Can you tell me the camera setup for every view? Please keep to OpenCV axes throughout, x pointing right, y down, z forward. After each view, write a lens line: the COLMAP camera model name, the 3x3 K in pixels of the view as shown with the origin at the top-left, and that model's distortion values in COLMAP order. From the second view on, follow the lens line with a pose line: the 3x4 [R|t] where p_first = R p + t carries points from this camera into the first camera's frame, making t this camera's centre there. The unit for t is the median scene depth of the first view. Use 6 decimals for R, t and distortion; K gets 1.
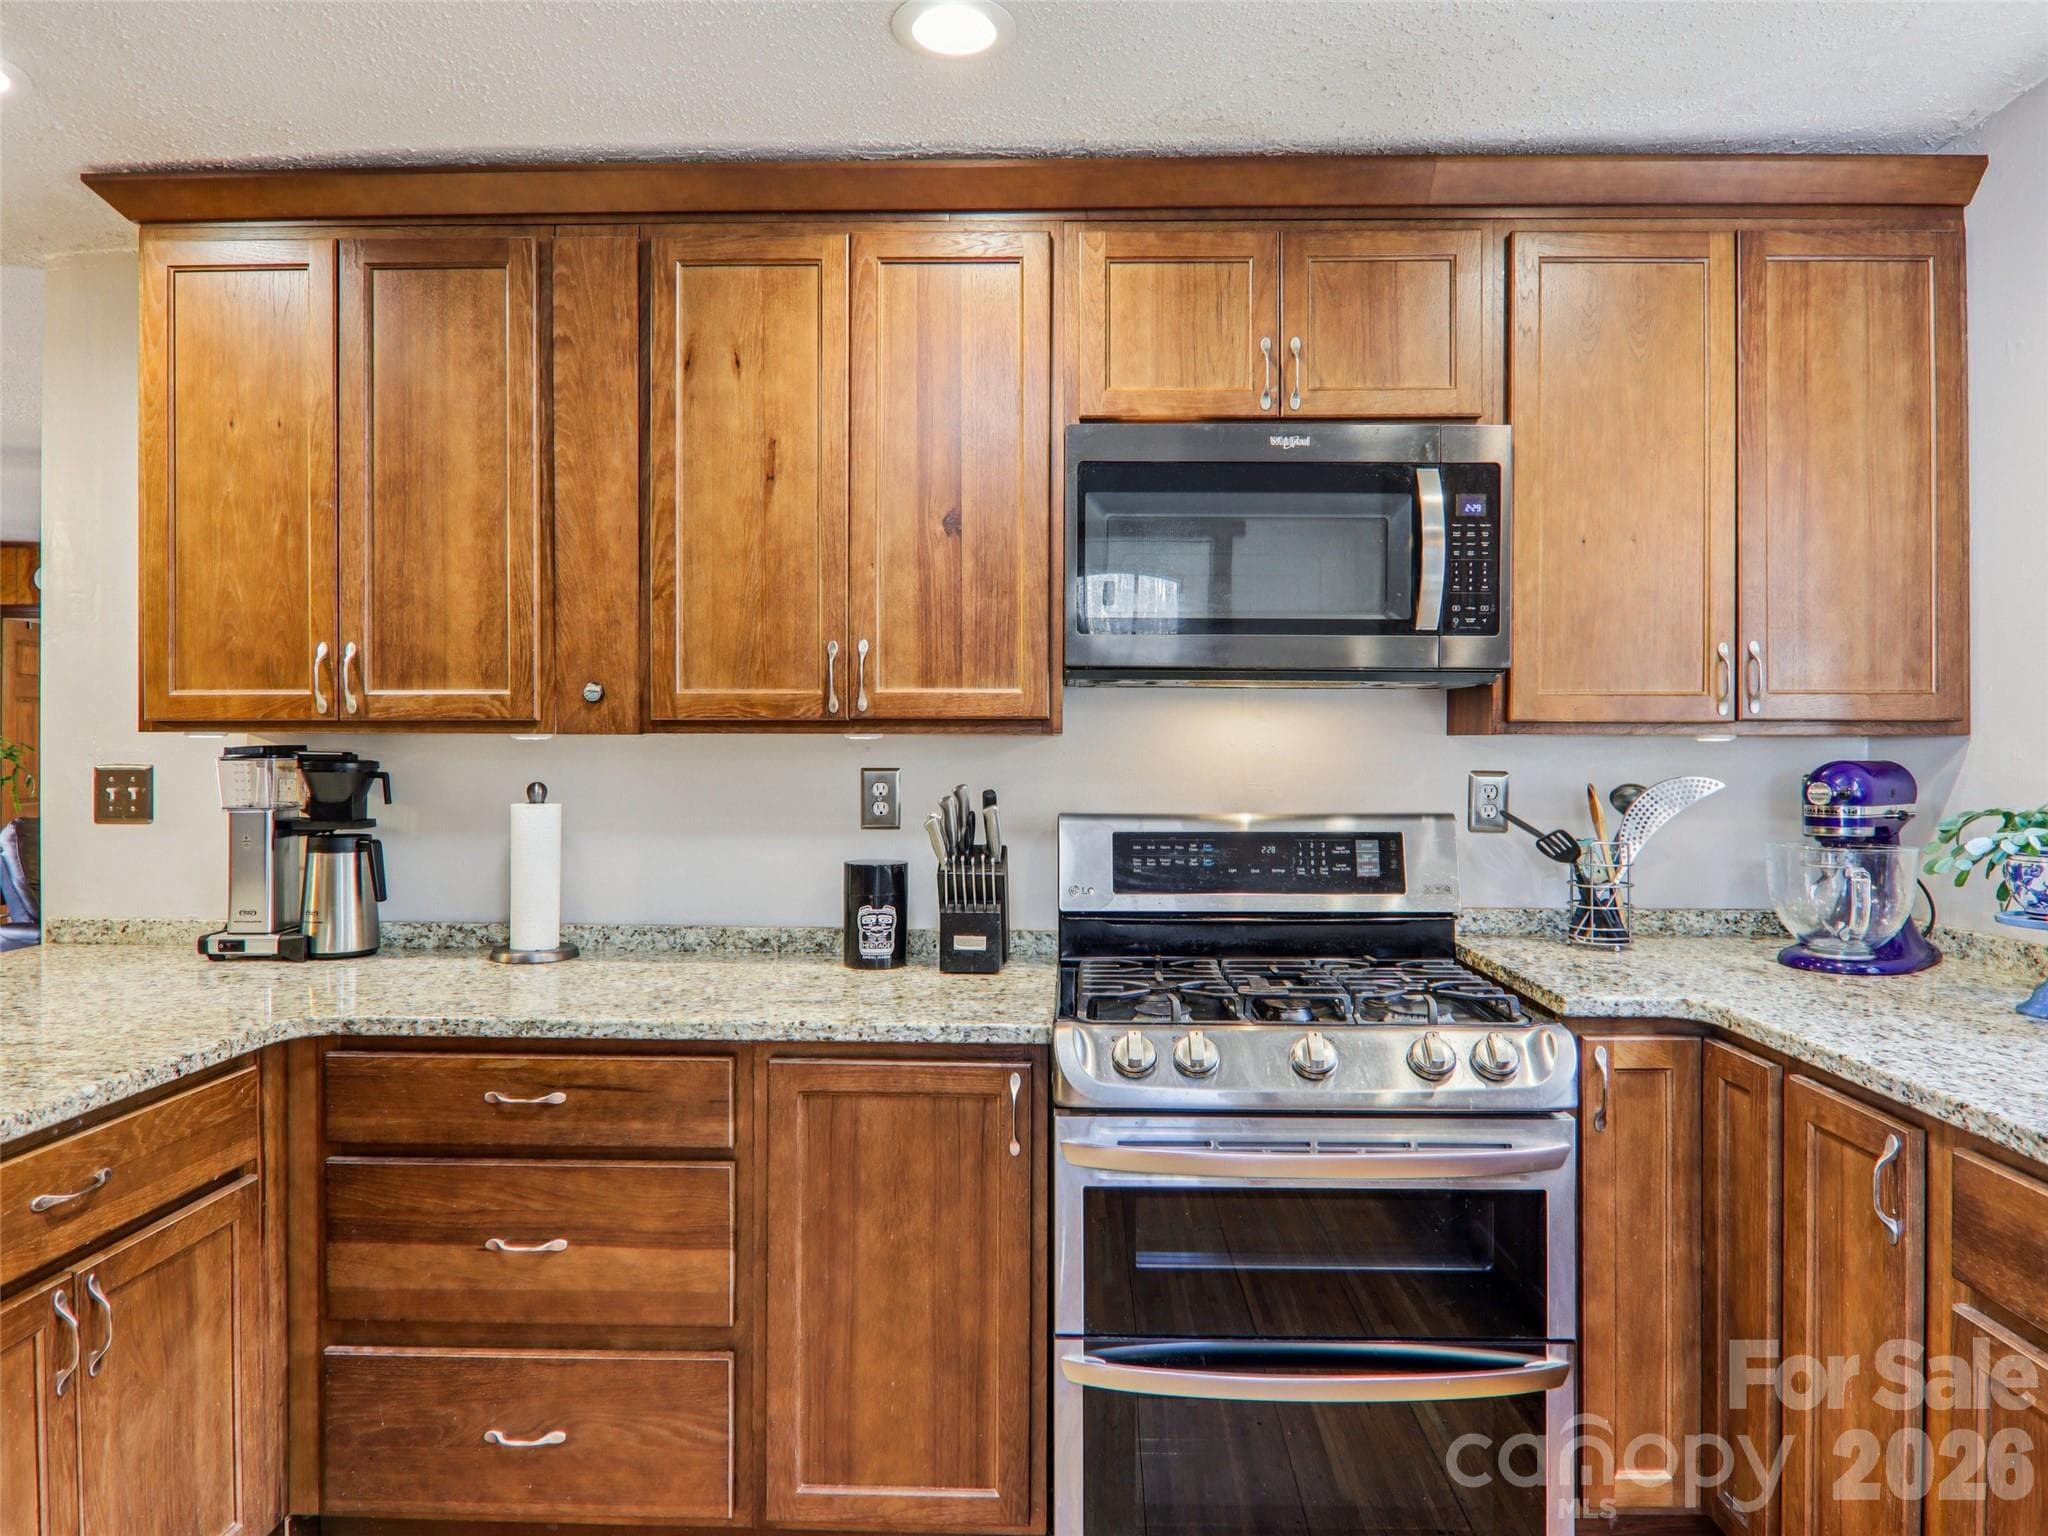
lens RADIAL K [[1300.4, 0, 1053.1], [0, 1300.4, 756.6], [0, 0, 1]] dist [0.012722, -0.021085]
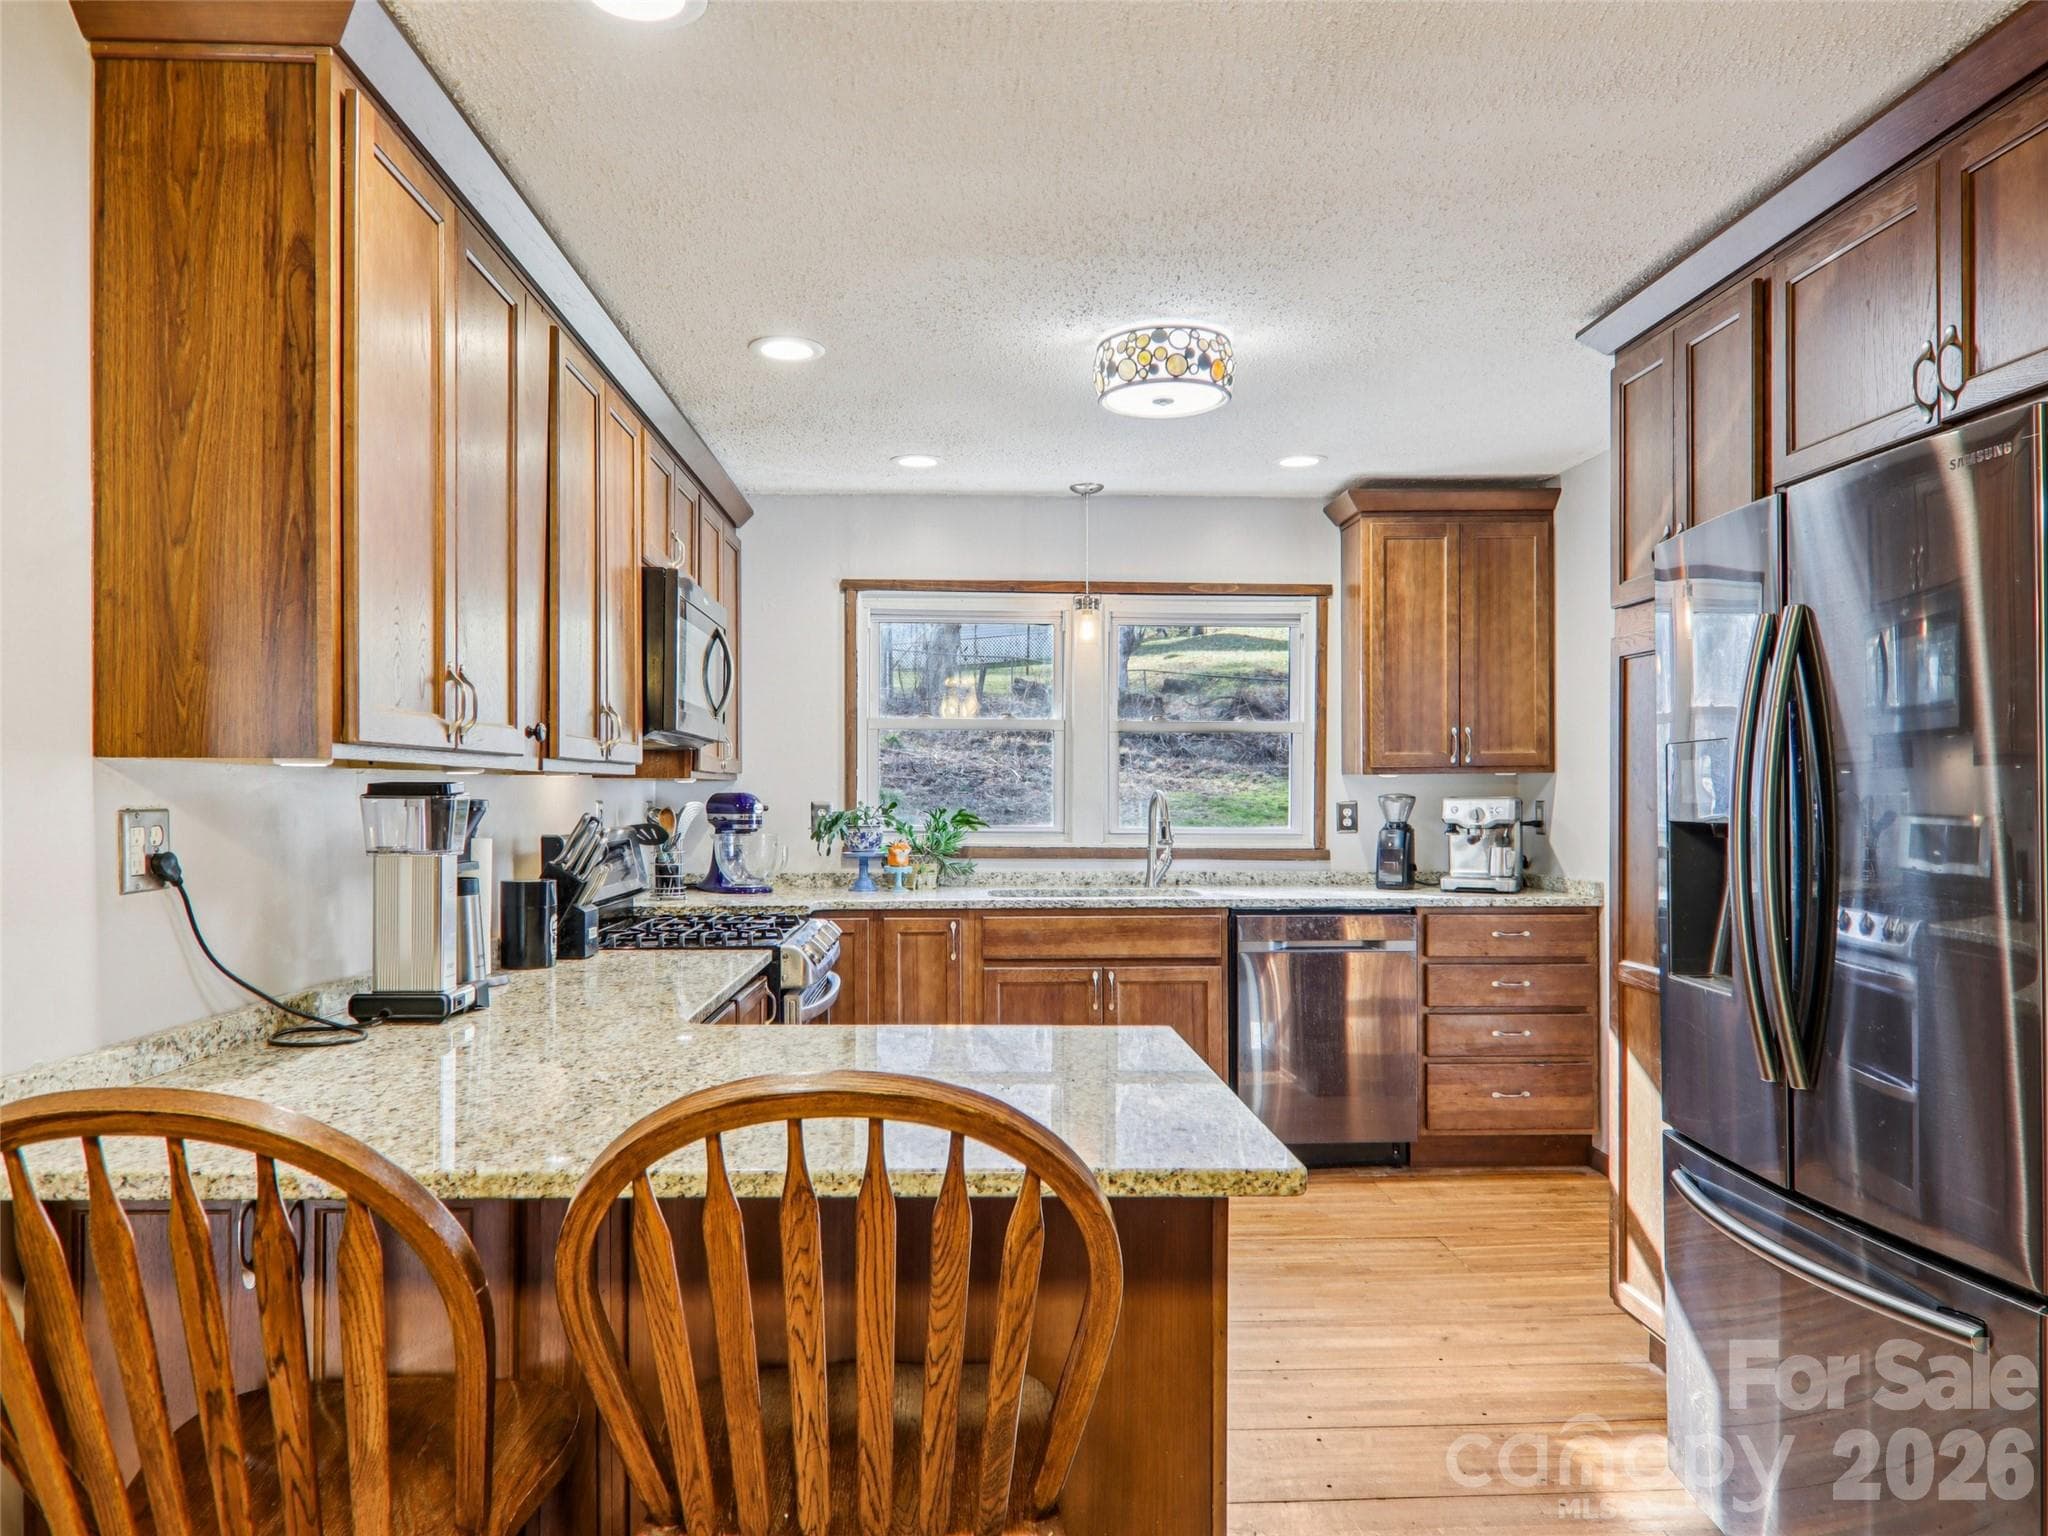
lens RADIAL K [[1381.9, 0, 1025.4], [0, 1381.9, 791.6], [0, 0, 1]] dist [0.012358, -0.002109]
pose [[-0.072947, -0.001262, 0.997335, -1.560472], [0.006922, 0.999974, 0.001772, 0.000565], [-0.997312, 0.007033, -0.072937, 0.693638]]
